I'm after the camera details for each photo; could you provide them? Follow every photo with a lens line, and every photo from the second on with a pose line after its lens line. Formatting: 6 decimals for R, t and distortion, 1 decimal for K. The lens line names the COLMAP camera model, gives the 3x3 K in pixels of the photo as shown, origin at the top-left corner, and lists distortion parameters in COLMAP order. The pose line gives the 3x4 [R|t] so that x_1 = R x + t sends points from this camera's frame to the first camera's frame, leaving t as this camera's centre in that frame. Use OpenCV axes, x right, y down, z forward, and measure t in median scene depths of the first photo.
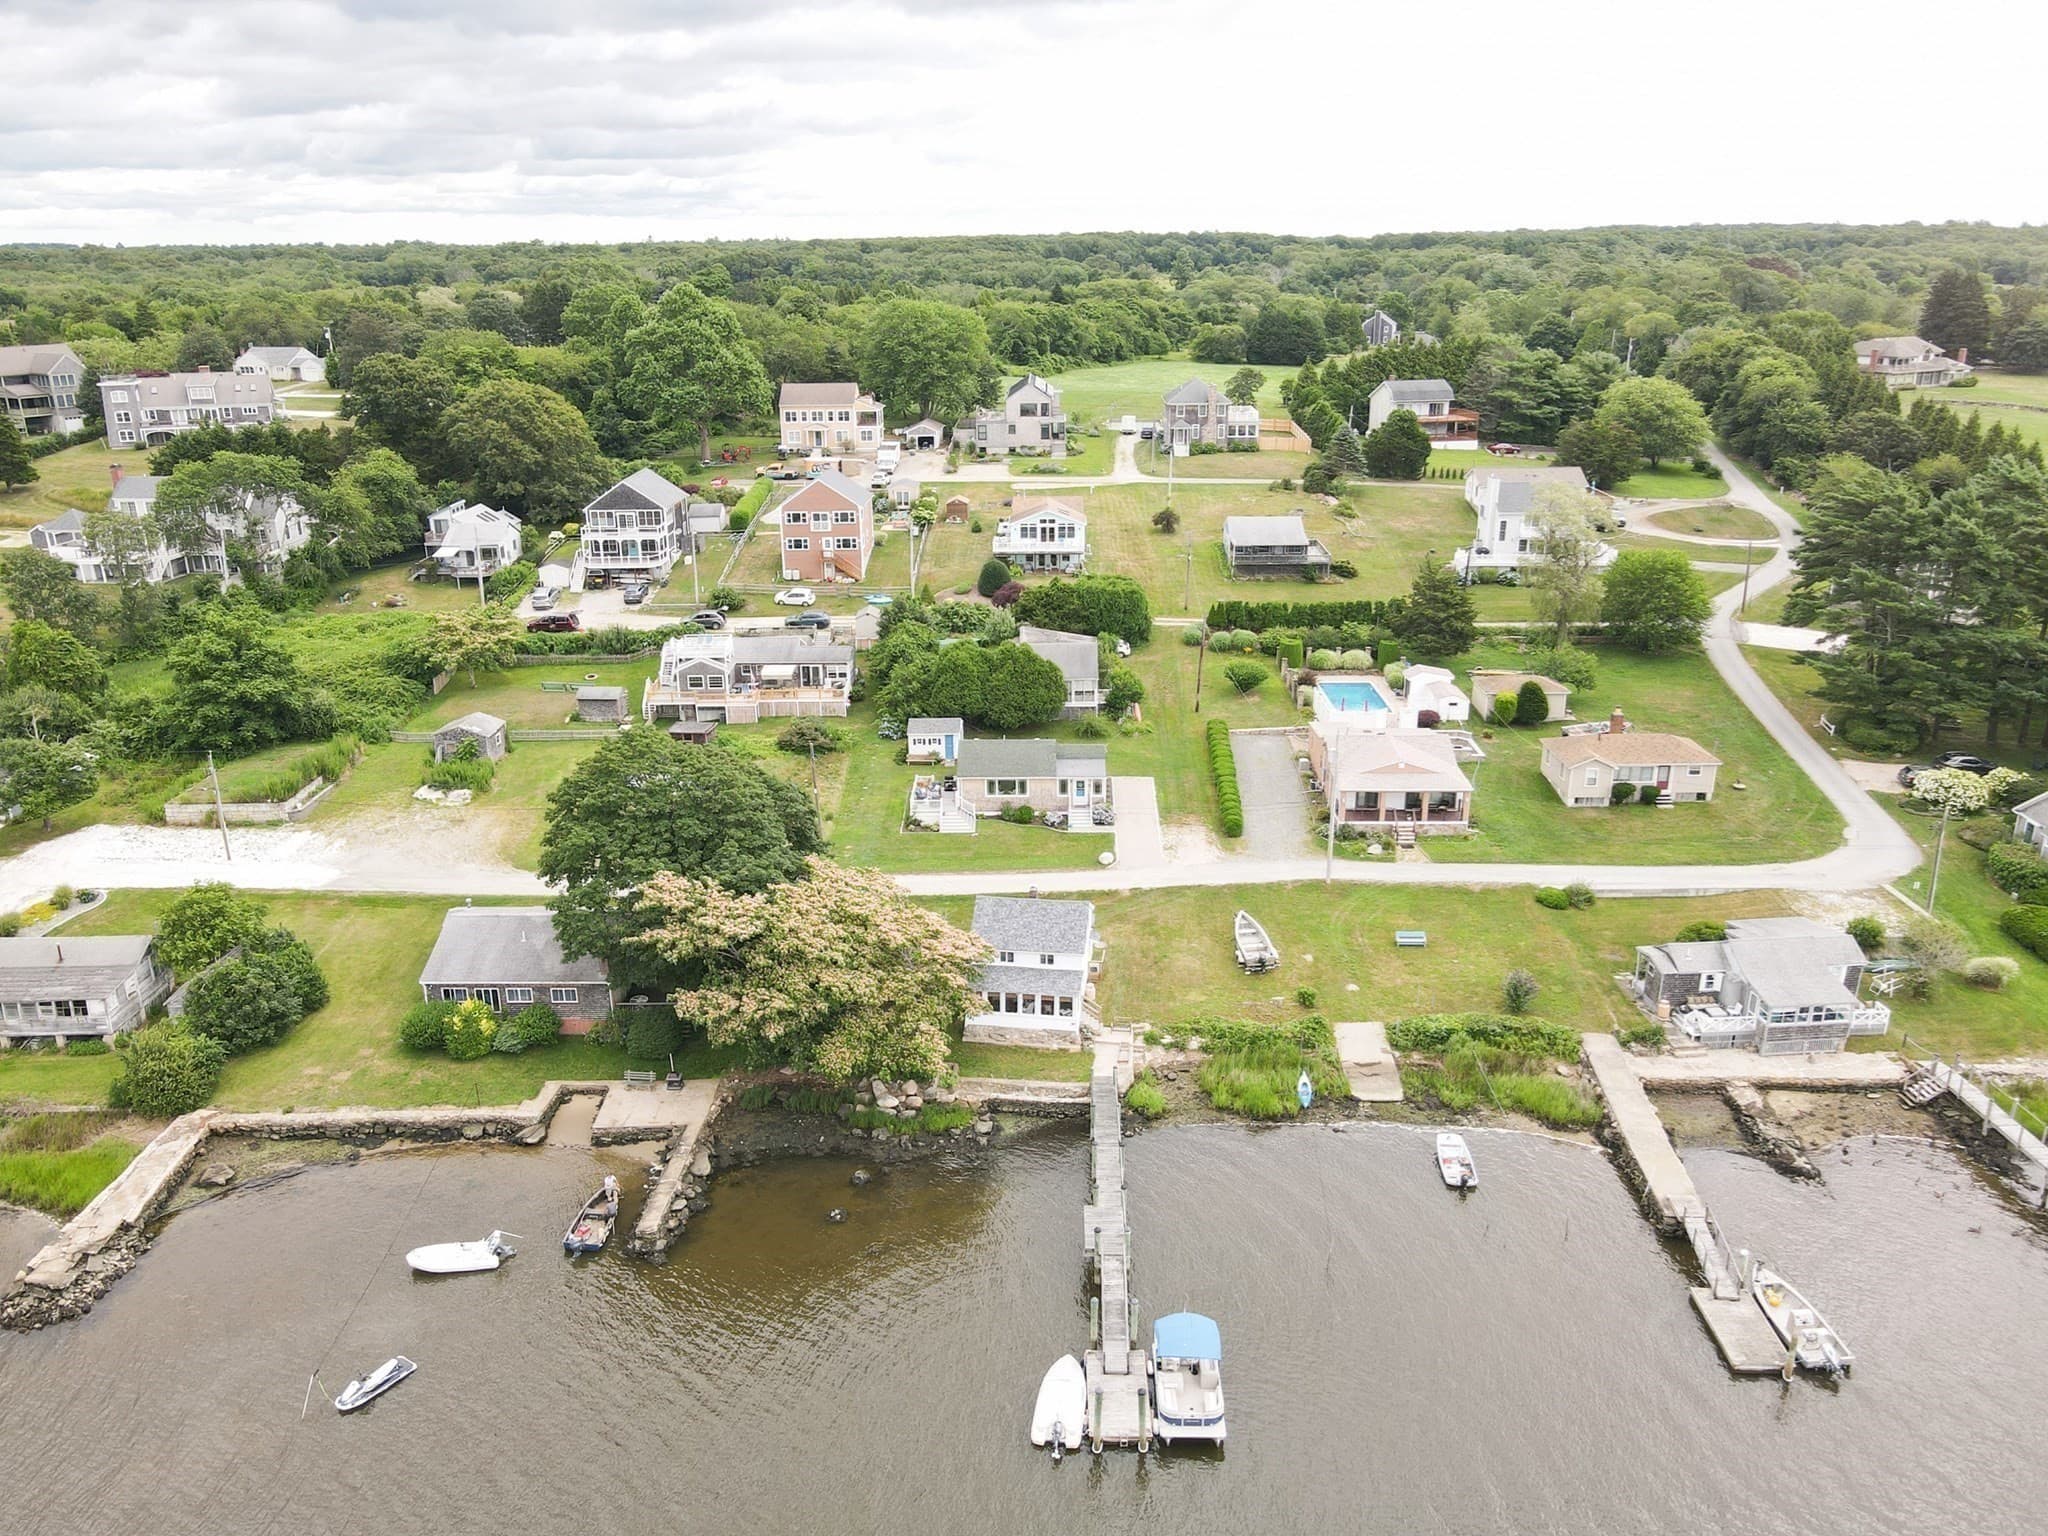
lens RADIAL K [[1506.2, 0, 1019.6], [0, 1506.2, 757.3], [0, 0, 1]] dist [-0.002029, 0.018584]
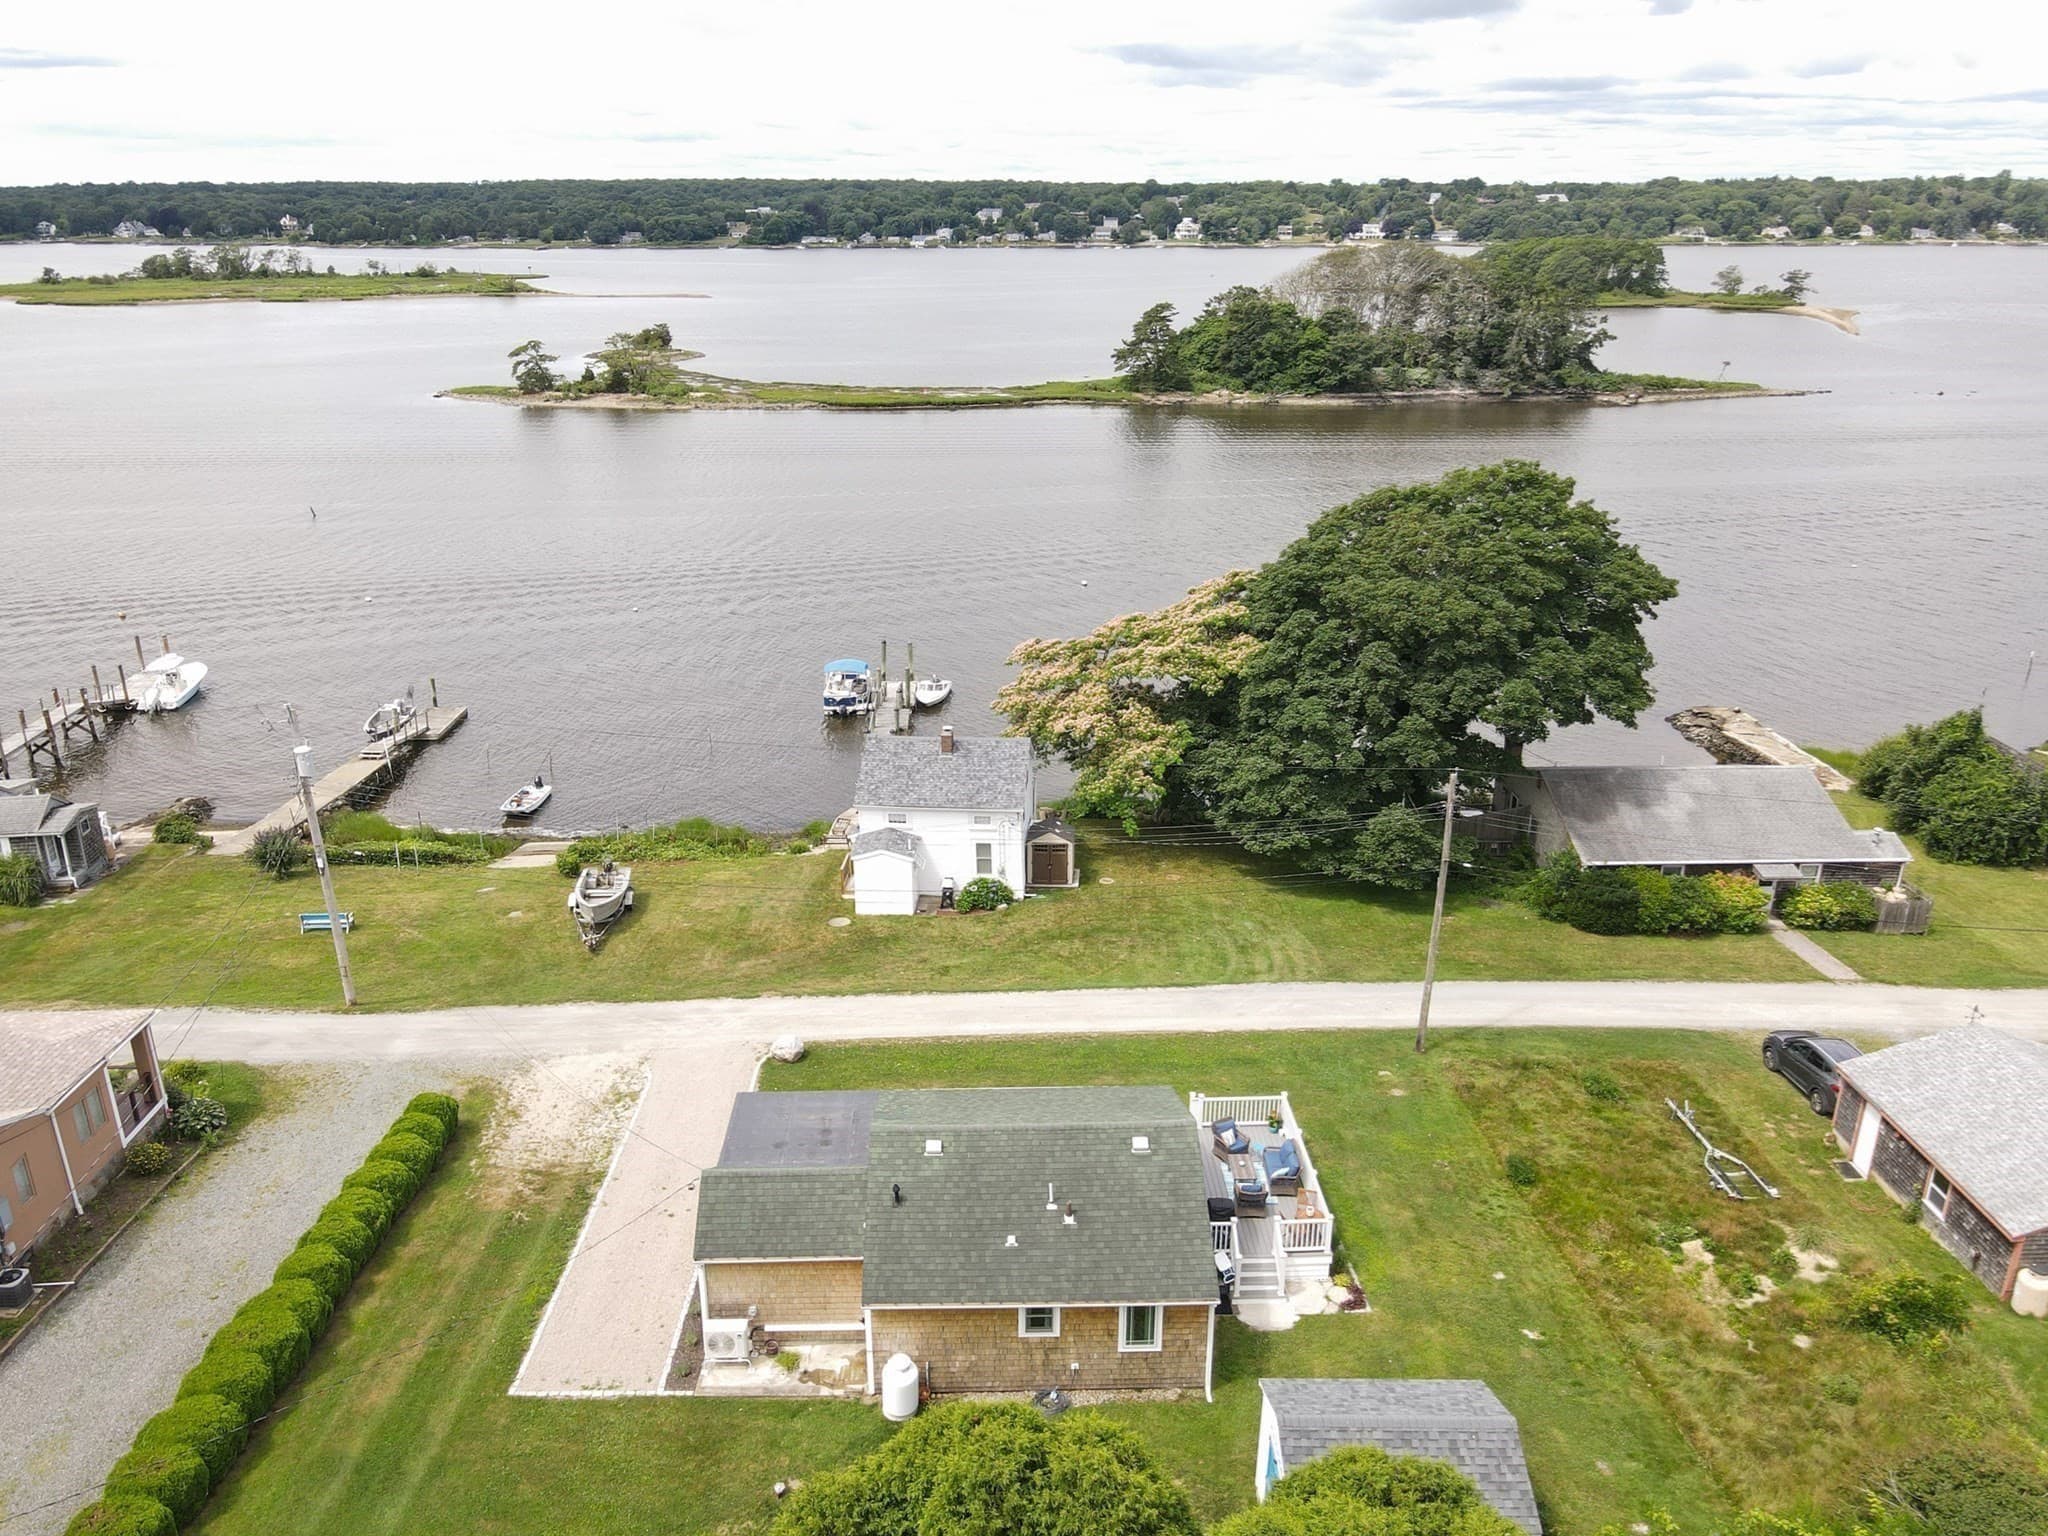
lens RADIAL K [[1506.2, 0, 1002.1], [0, 1506.2, 783.6], [0, 0, 1]] dist [-0.002029, 0.018584]
pose [[-0.999052, 0.025835, -0.035049, 0.005204], [-0.002534, 0.769081, 0.639146, -0.188785], [0.043468, 0.638629, -0.768286, 0.880780]]
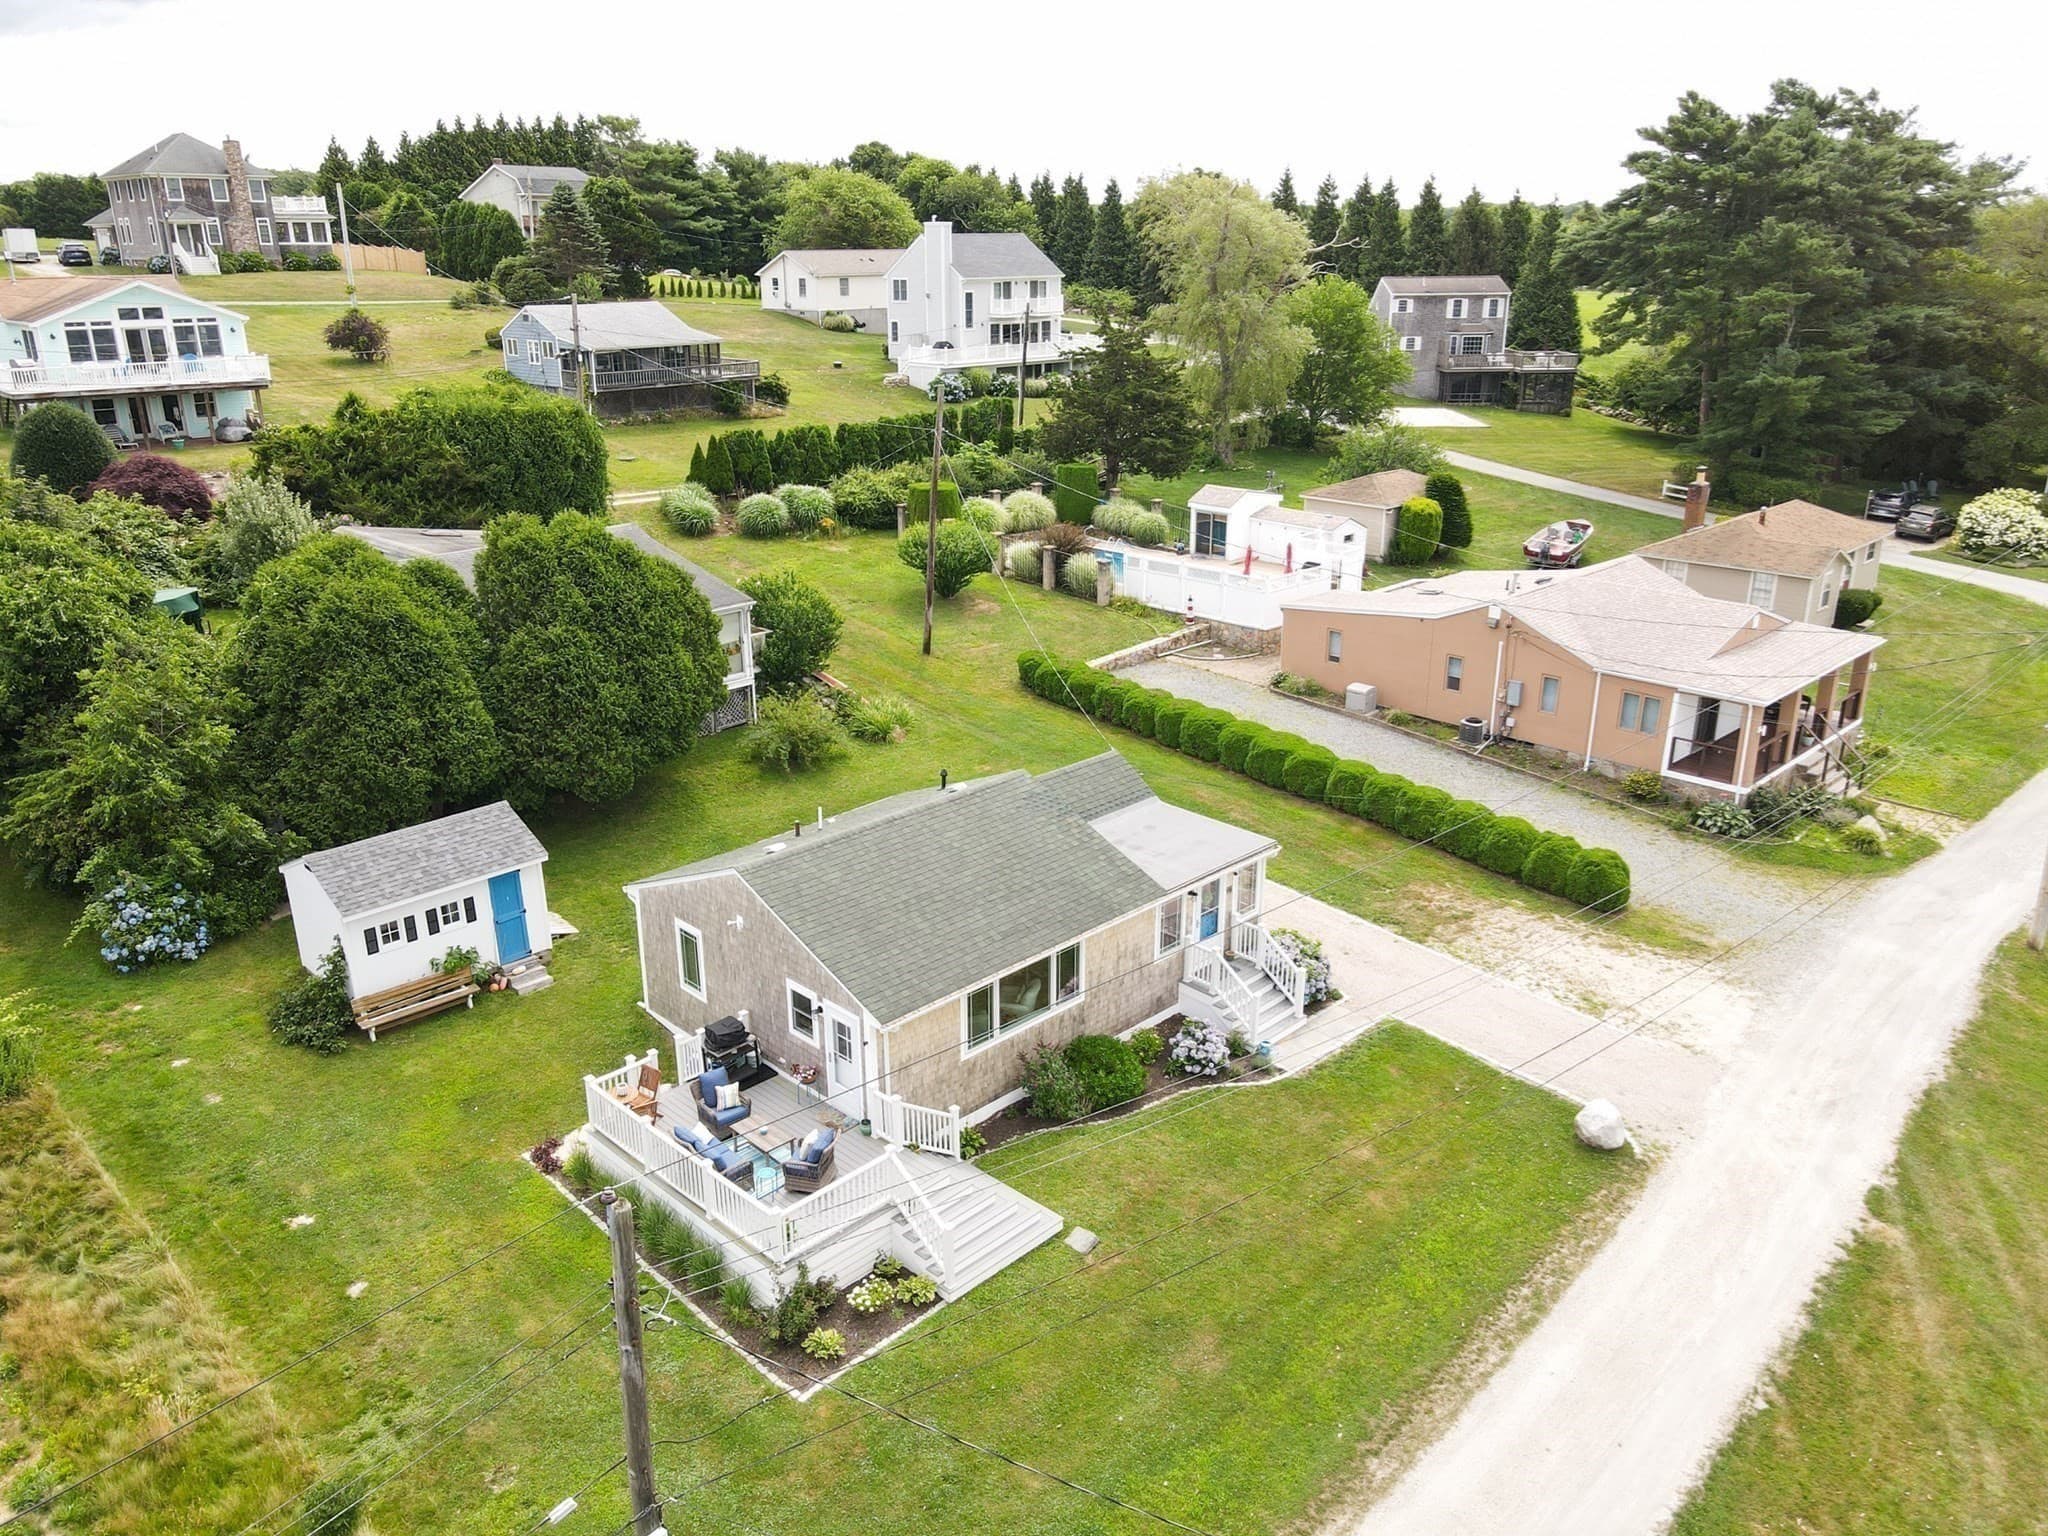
lens RADIAL K [[1506.2, 0, 1016.6], [0, 1506.2, 767.7], [0, 0, 1]] dist [-0.002029, 0.018584]
pose [[0.696278, -0.232470, 0.679083, -0.123093], [0.227531, 0.968791, 0.098353, -0.029599], [-0.680754, 0.086031, 0.727442, 0.592753]]
